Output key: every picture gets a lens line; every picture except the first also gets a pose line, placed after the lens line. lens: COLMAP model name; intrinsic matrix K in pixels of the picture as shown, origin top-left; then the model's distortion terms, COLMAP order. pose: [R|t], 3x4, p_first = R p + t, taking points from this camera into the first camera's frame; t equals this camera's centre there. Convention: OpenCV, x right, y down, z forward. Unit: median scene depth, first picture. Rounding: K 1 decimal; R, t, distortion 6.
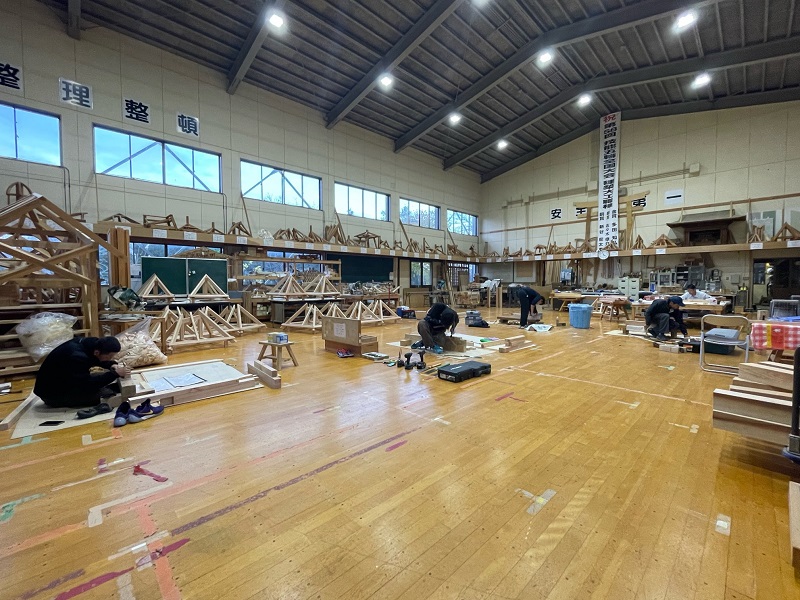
lens RADIAL K [[338.7, 0, 401.4], [0, 338.7, 299.9], [0, 0, 1]] dist [0.001757, -0.000036]
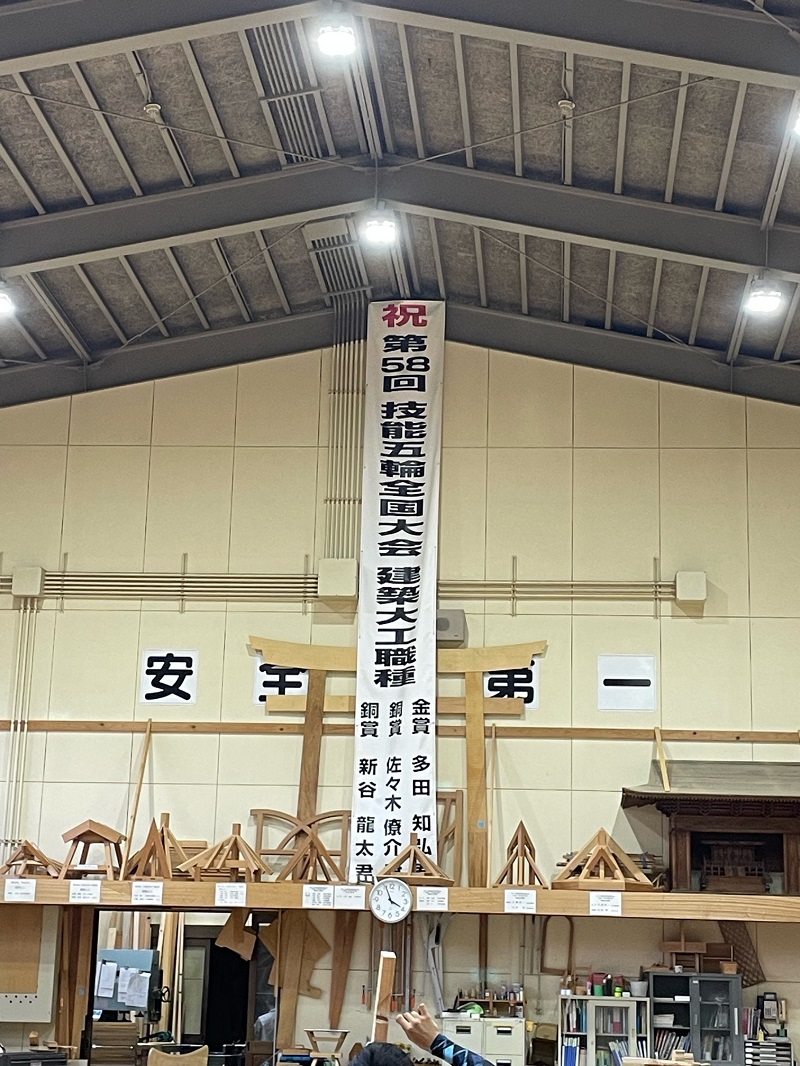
lens RADIAL K [[2003.1, 0, 400.3], [0, 2003.1, 531.2], [0, 0, 1]] dist [0.110818, 0.000000]
pose [[0.749748, 0.178988, 0.637056, -0.247615], [0.005555, 0.960987, -0.276538, -0.005147], [-0.661700, 0.210872, 0.719504, 0.028592]]
